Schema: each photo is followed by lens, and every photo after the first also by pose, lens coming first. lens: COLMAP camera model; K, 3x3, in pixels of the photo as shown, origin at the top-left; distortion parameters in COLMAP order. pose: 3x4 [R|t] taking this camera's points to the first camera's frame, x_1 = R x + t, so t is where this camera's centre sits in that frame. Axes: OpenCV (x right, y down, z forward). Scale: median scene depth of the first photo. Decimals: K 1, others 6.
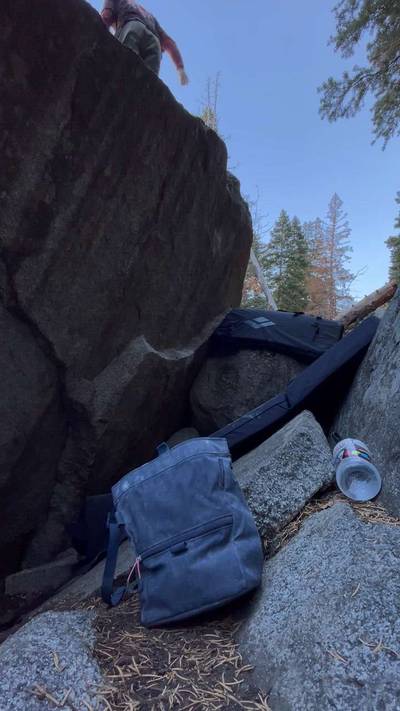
lens RADIAL K [[324.8, 0, 194.5], [0, 324.8, 353.7], [0, 0, 1]] dist [-0.002405, 0.001271]
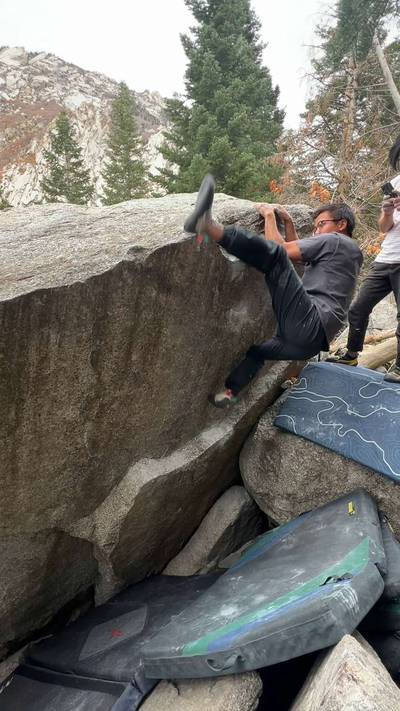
lens RADIAL K [[324.8, 0, 200.6], [0, 324.8, 354.3], [0, 0, 1]] dist [-0.002405, 0.001271]
pose [[0.895986, 0.016717, -0.443768, 0.455428], [0.109935, 0.959837, 0.258121, -0.638334], [0.430260, -0.280058, 0.858163, 0.363151]]
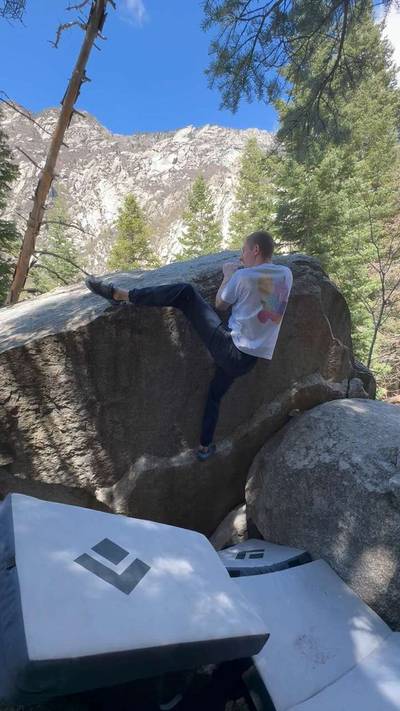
lens RADIAL K [[324.8, 0, 201.4], [0, 324.8, 356.1], [0, 0, 1]] dist [-0.002405, 0.001271]
pose [[0.634775, -0.007784, -0.772658, 1.085693], [0.149681, 0.982247, 0.113075, -0.608437], [0.758061, -0.187430, 0.624671, 0.465201]]
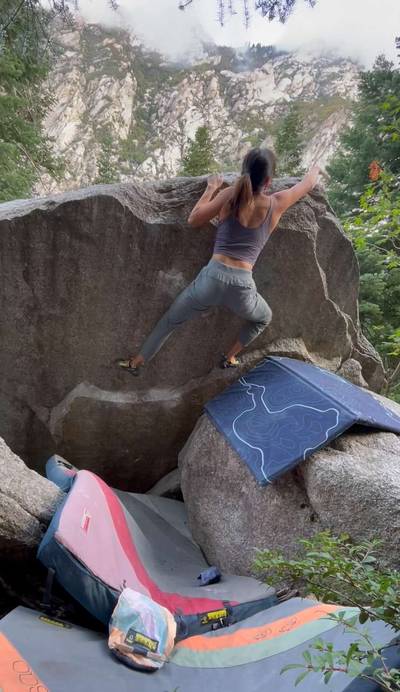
lens RADIAL K [[368.0, 0, 177.8], [0, 368.0, 397.3], [0, 0, 1]] dist [-0.004060, 0.001600]
pose [[0.439296, 0.243956, -0.864583, 1.351650], [-0.026701, 0.965541, 0.258876, -0.407234], [0.897945, -0.090638, 0.430672, 0.767004]]
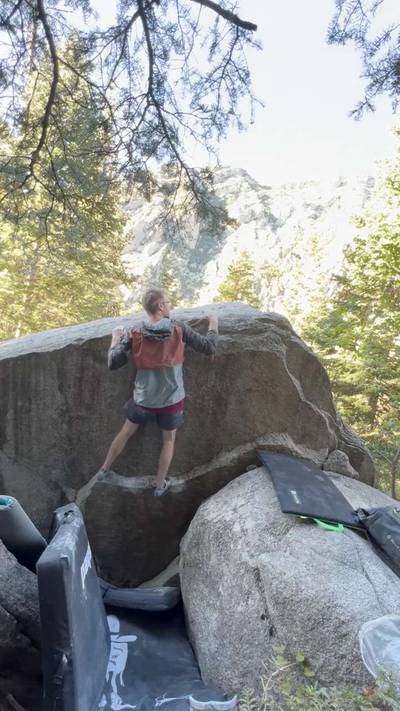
lens RADIAL K [[324.8, 0, 199.7], [0, 324.8, 354.8], [0, 0, 1]] dist [-0.002405, 0.001271]
pose [[0.336431, -0.023874, -0.941405, 1.531148], [-0.007898, 0.999572, -0.028172, -0.585511], [0.941675, 0.016914, 0.336098, 0.977525]]
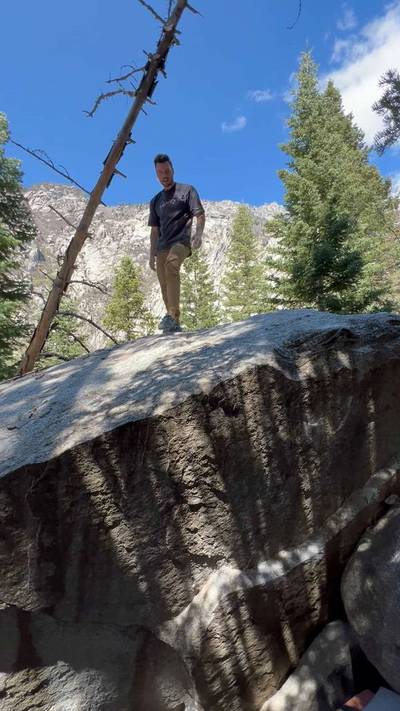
lens RADIAL K [[324.8, 0, 198.7], [0, 324.8, 356.7], [0, 0, 1]] dist [-0.002405, 0.001271]
pose [[0.666656, -0.147130, -0.730700, 0.667063], [0.172648, 0.984145, -0.040647, -0.729585], [0.725095, -0.099057, 0.681487, 0.358658]]
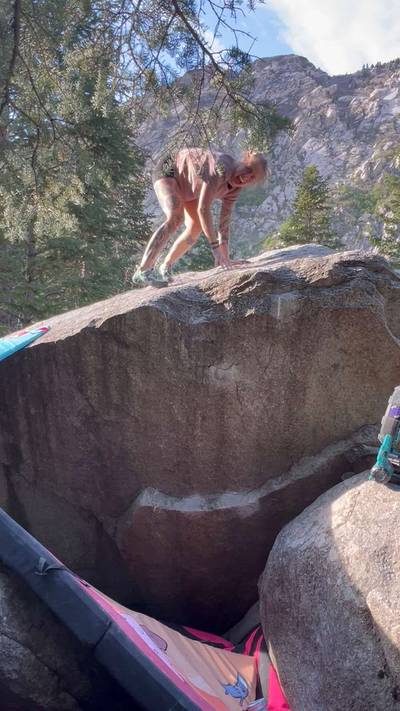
lens RADIAL K [[450.6, 0, 200.0], [0, 450.6, 355.0], [0, 0, 1]] dist [-0.001655, 0.002954]
pose [[0.194812, -0.012136, -0.980766, 1.535685], [0.090265, 0.995902, 0.005607, -0.550996], [0.976678, -0.089621, 0.195109, 0.991050]]
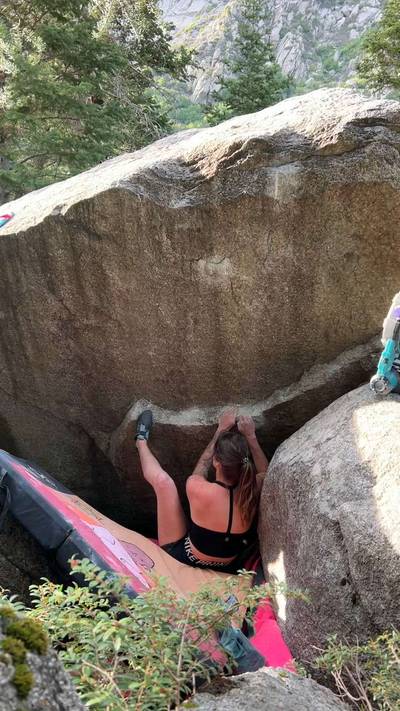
lens RADIAL K [[604.5, 0, 206.4], [0, 604.5, 358.1], [0, 0, 1]] dist [0.058616, -0.041810]
pose [[0.106893, 0.197337, -0.974491, 1.762879], [0.119588, 0.970439, 0.209634, -0.586267], [0.987052, -0.138946, 0.080135, 1.159890]]
